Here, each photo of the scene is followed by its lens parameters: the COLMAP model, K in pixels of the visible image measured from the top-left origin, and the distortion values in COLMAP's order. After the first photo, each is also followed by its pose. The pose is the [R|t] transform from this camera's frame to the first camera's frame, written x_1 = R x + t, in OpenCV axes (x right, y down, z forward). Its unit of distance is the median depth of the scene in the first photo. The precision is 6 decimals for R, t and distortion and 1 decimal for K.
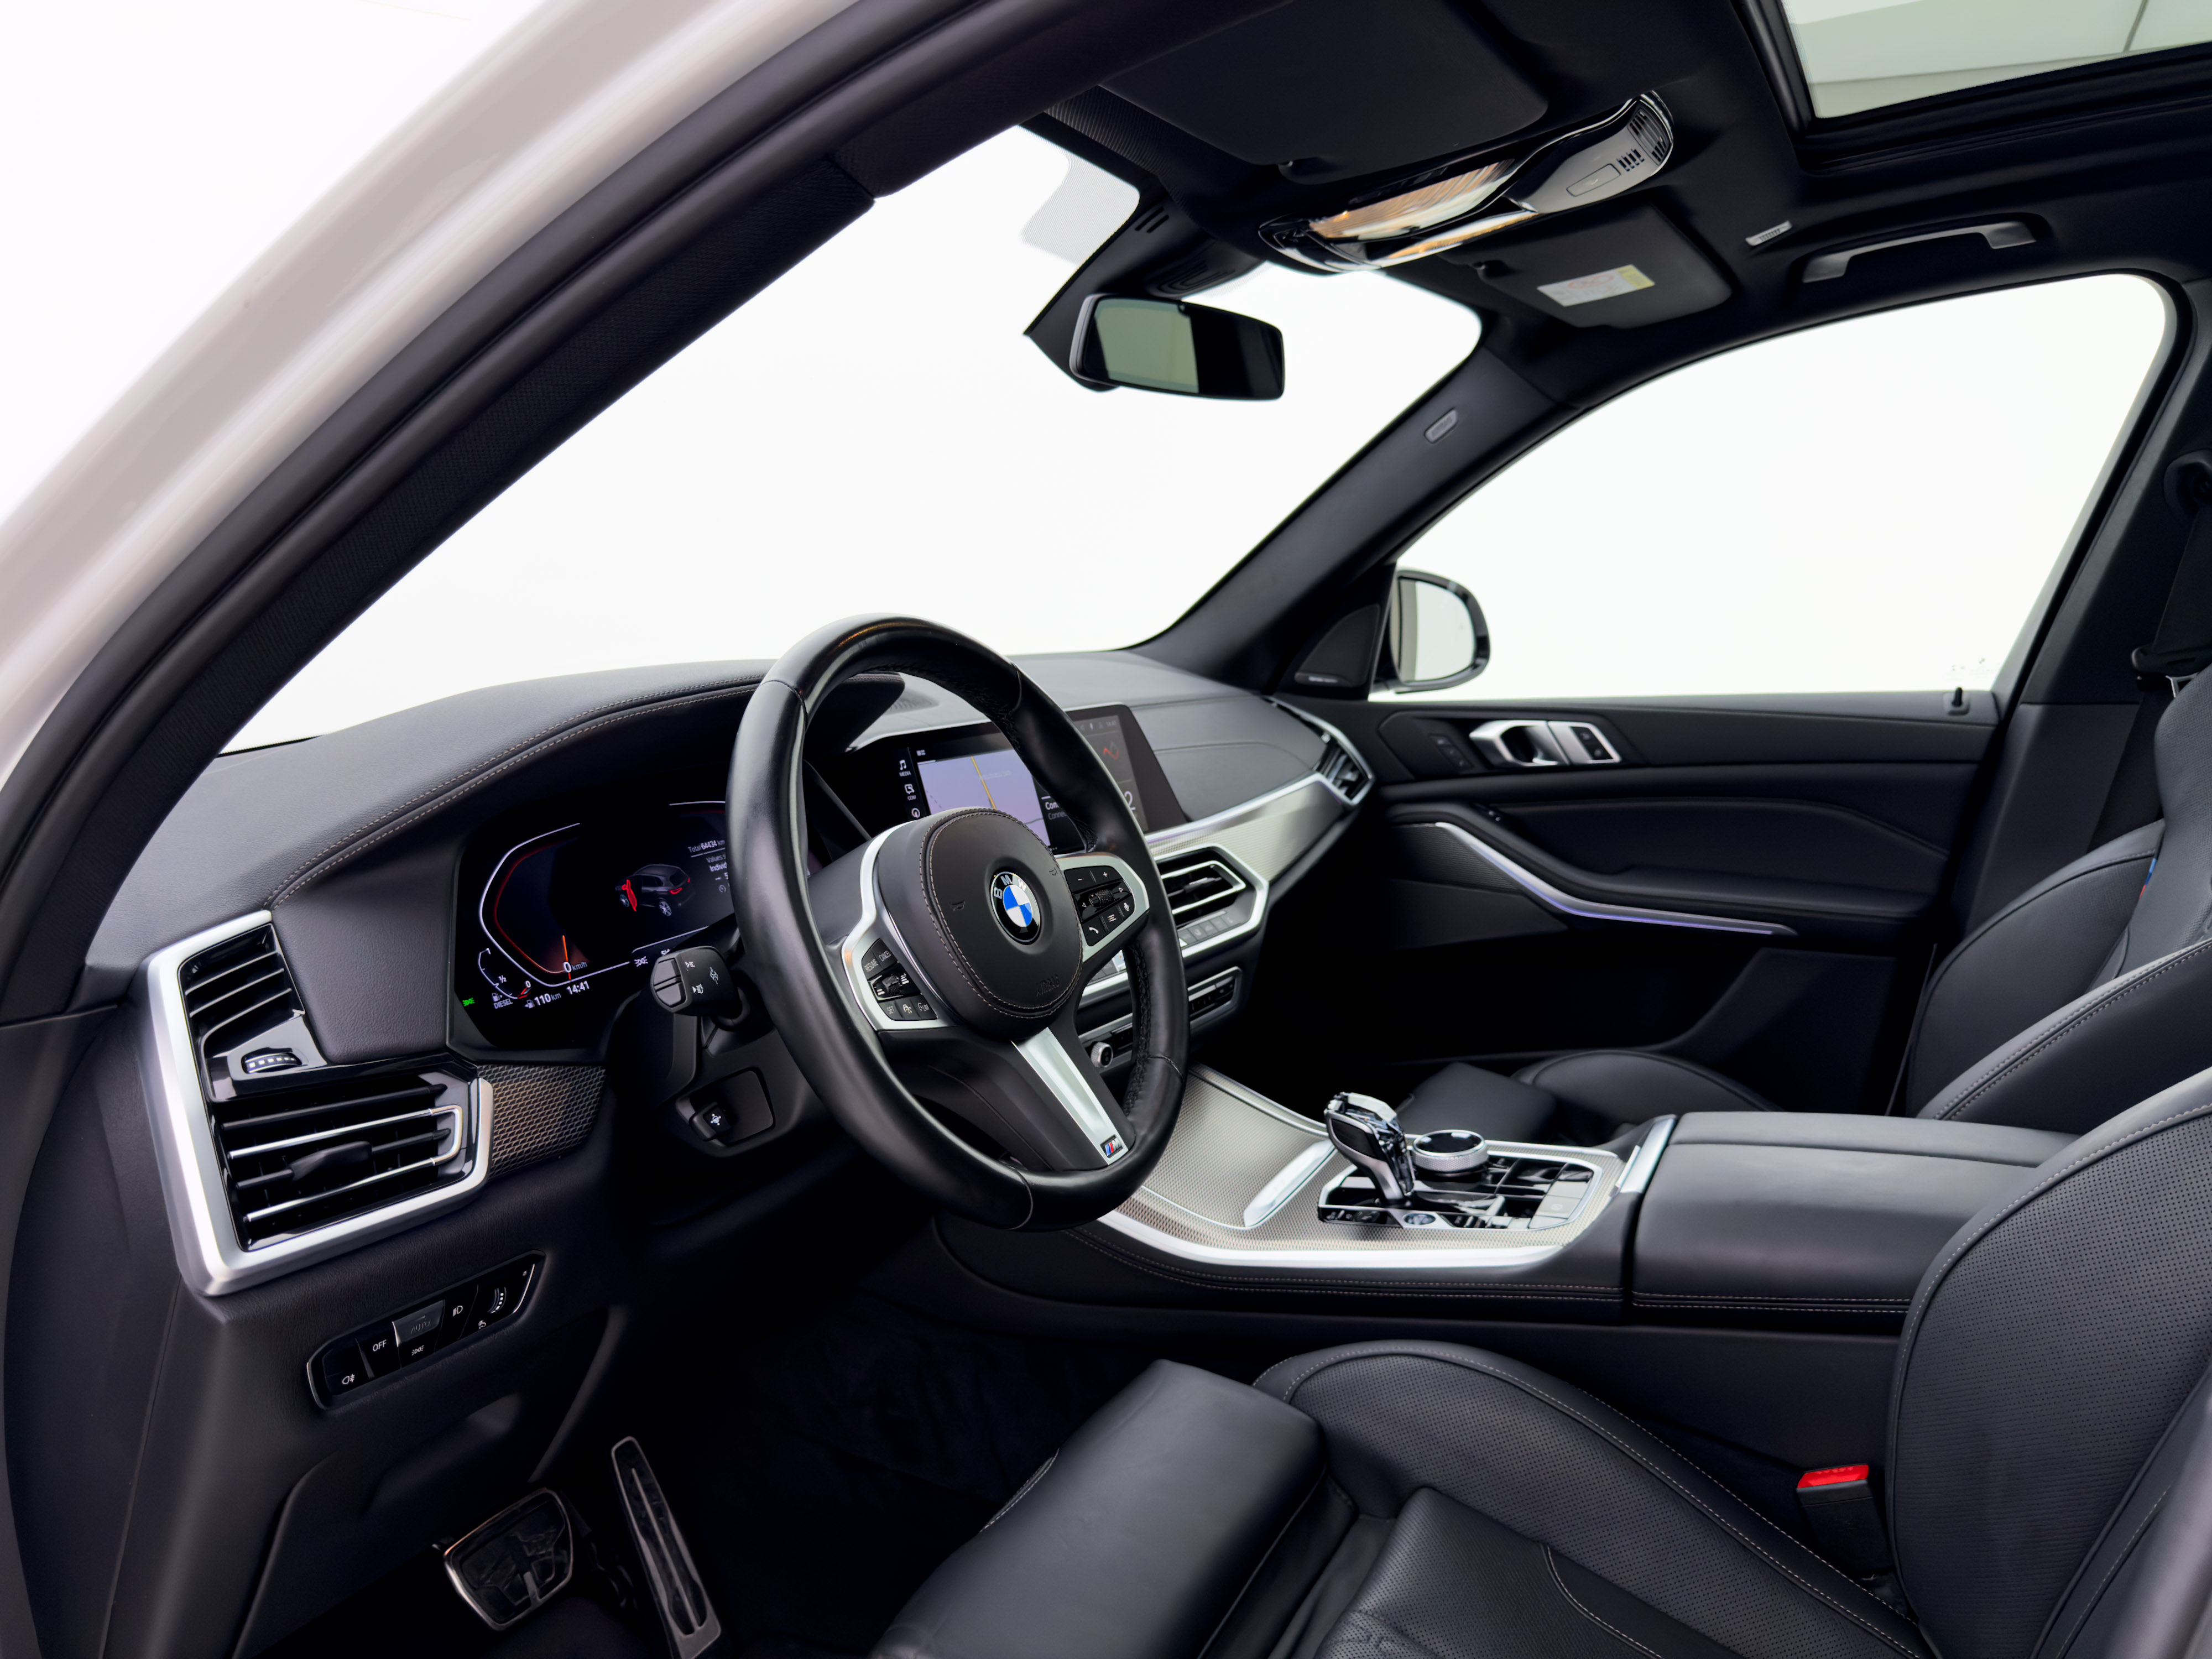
lens RADIAL K [[1561.6, 0, 1063.8], [0, 1561.6, 770.0], [0, 0, 1]] dist [0.053667, -0.070746]
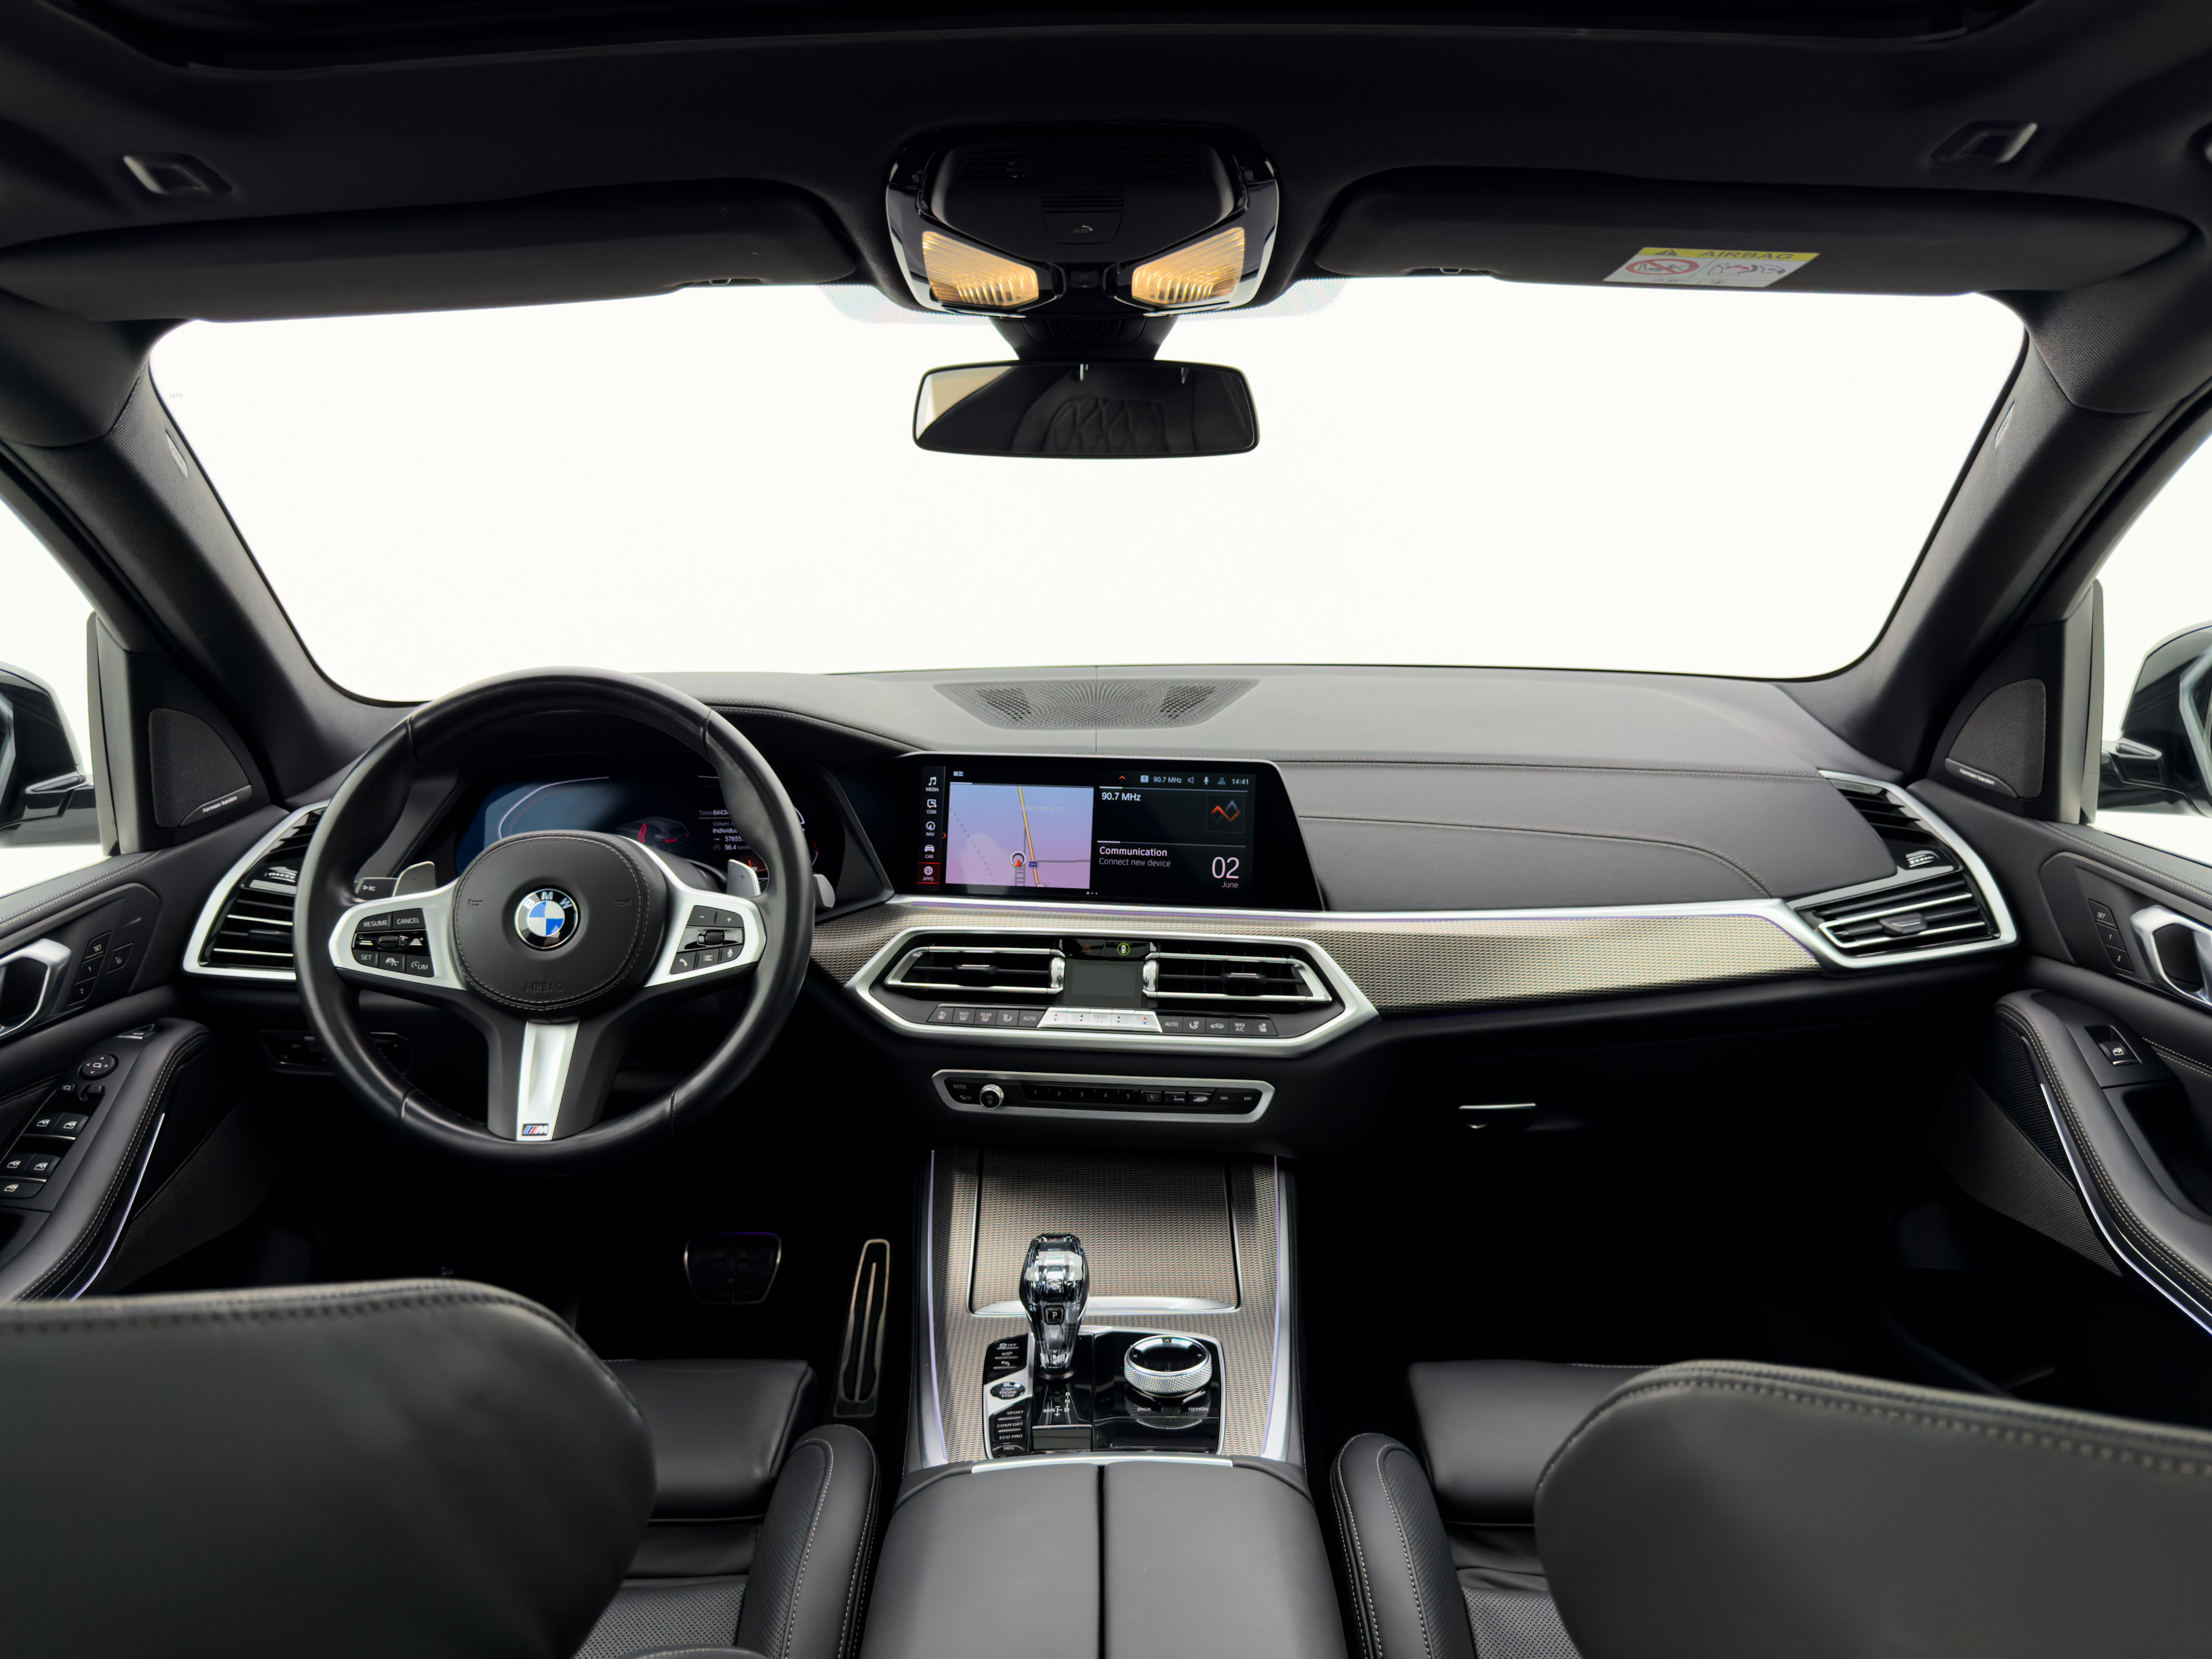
lens RADIAL K [[1561.6, 0, 1063.8], [0, 1561.6, 770.0], [0, 0, 1]] dist [0.053667, -0.070746]
pose [[0.483346, 0.209405, -0.850015, 0.743643], [-0.112565, 0.977776, 0.176871, -0.183324], [0.868162, 0.010192, 0.496176, 0.443491]]
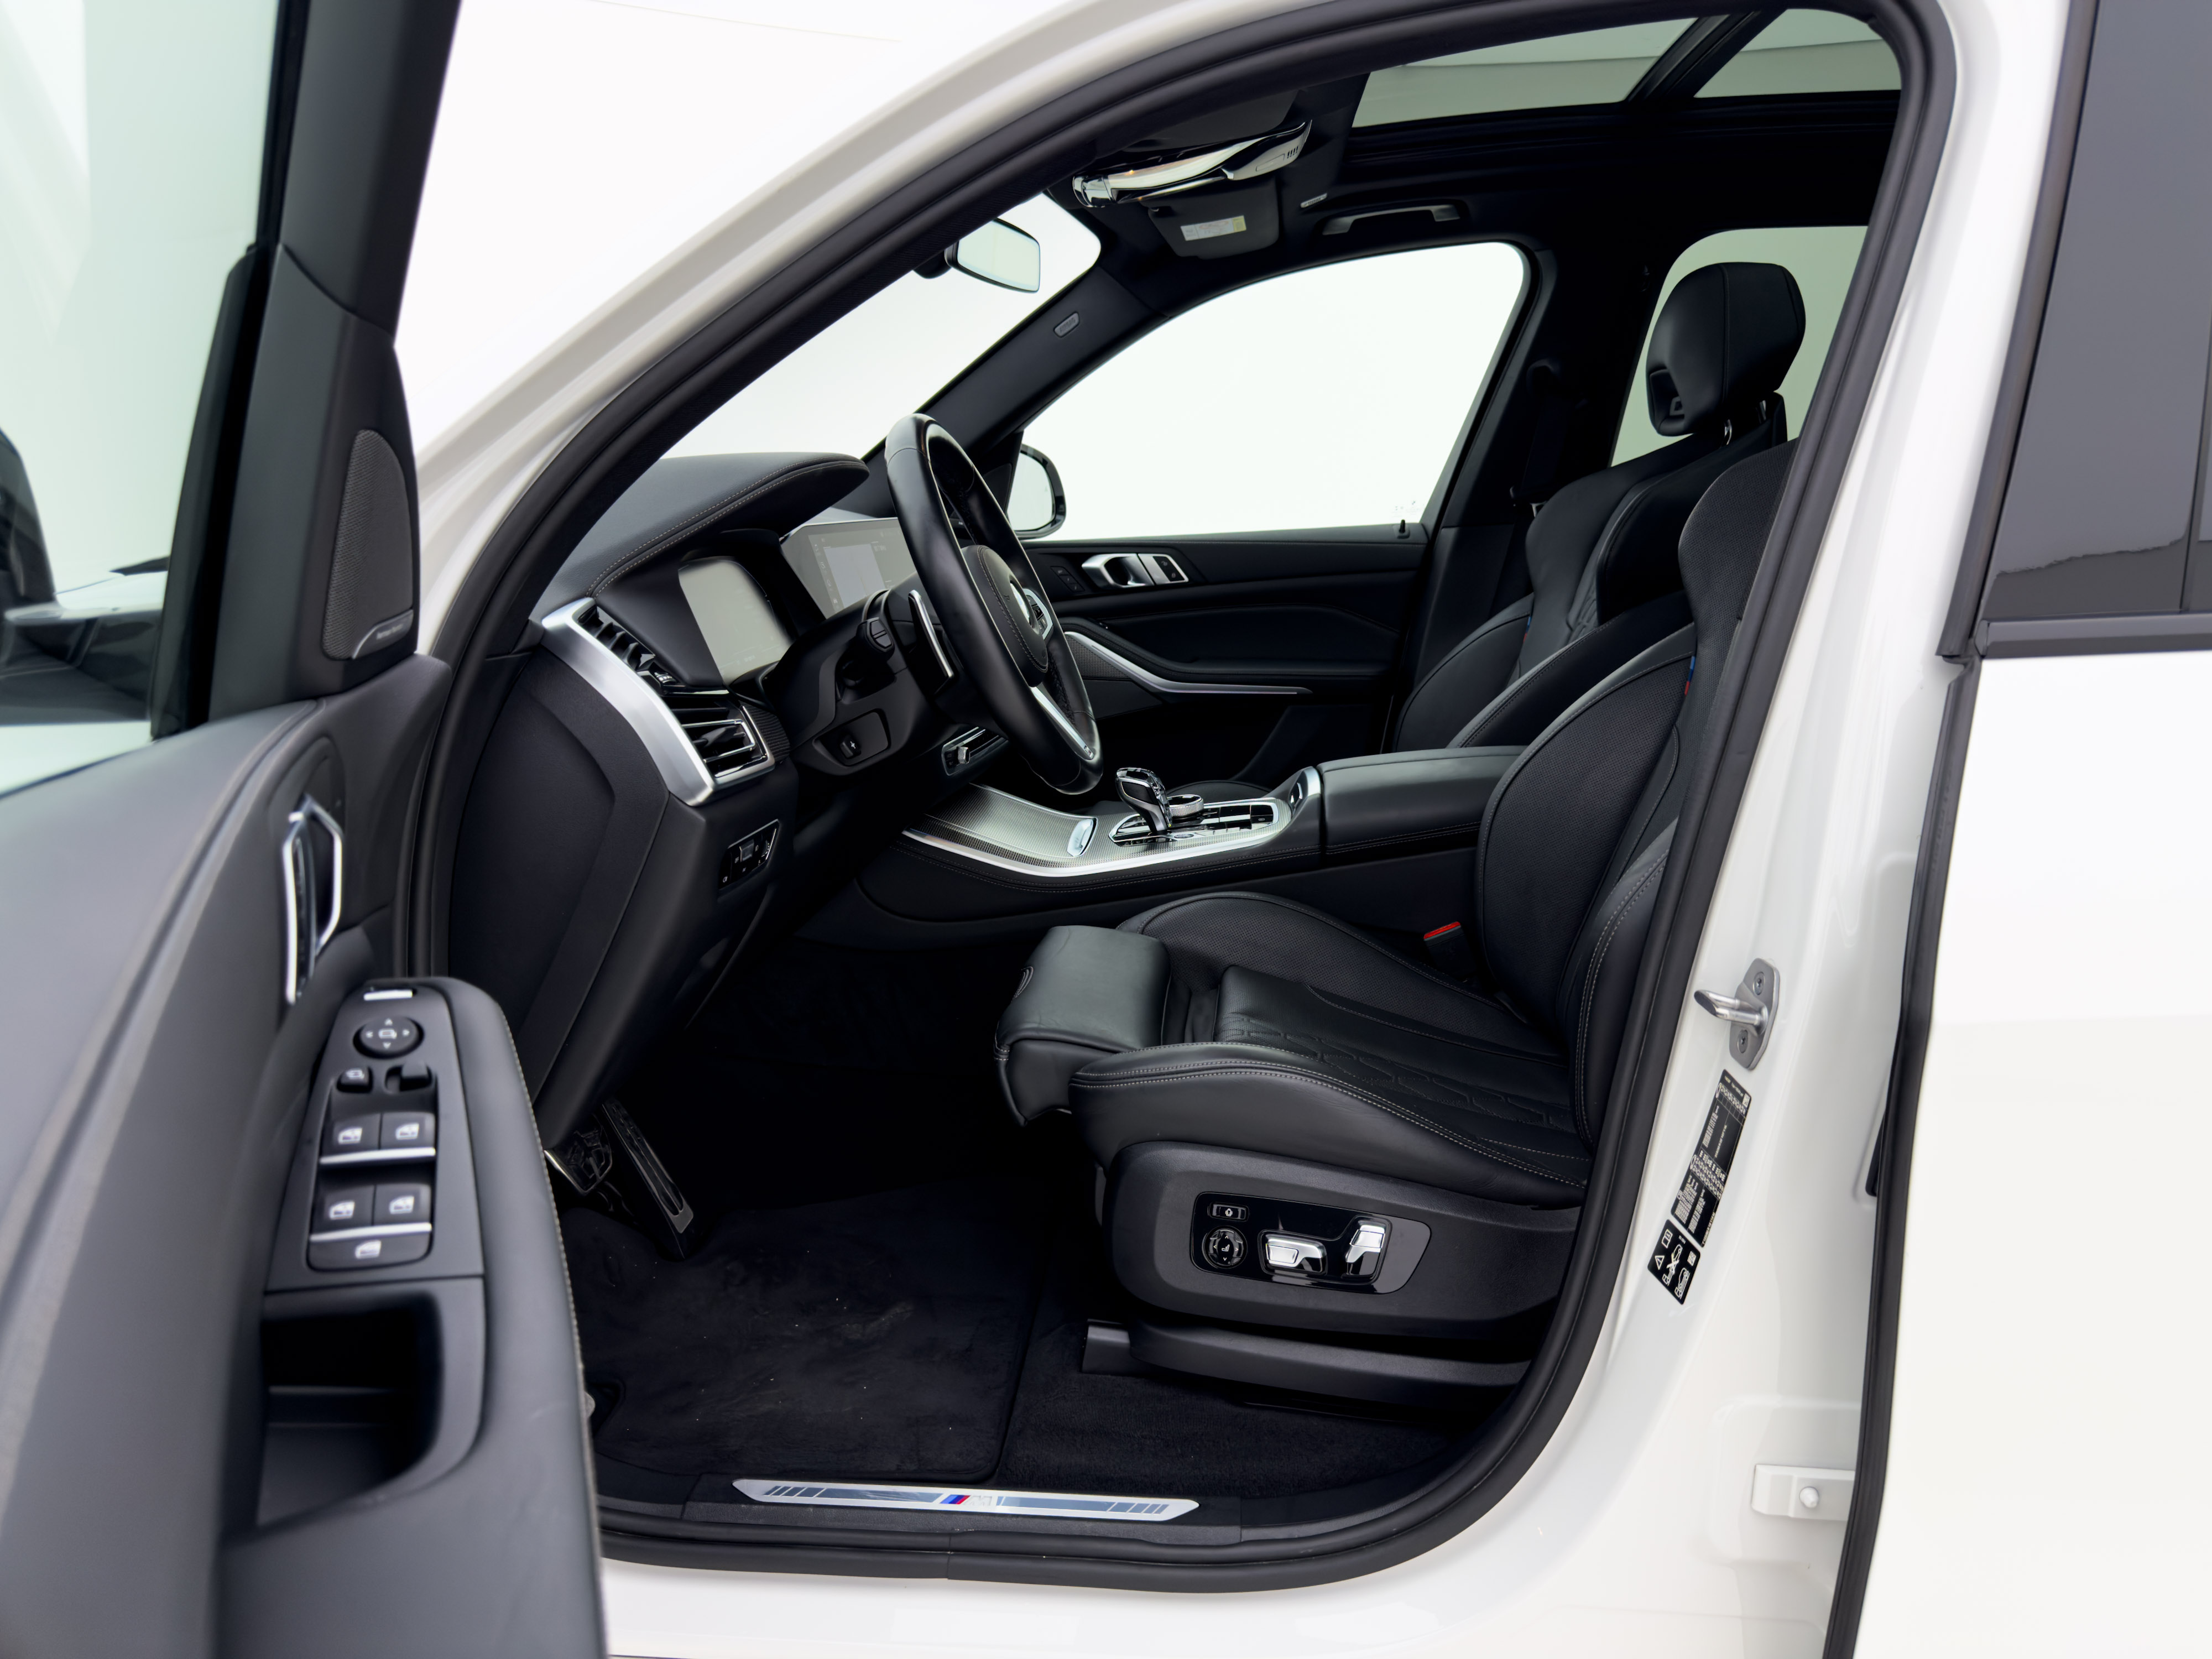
lens RADIAL K [[1561.6, 0, 1063.8], [0, 1561.6, 770.0], [0, 0, 1]] dist [0.053667, -0.070746]
pose [[0.918623, -0.062112, 0.390224, -0.367172], [0.044564, 0.997553, 0.053874, 0.102231], [-0.392615, -0.032100, 0.919142, -0.279017]]
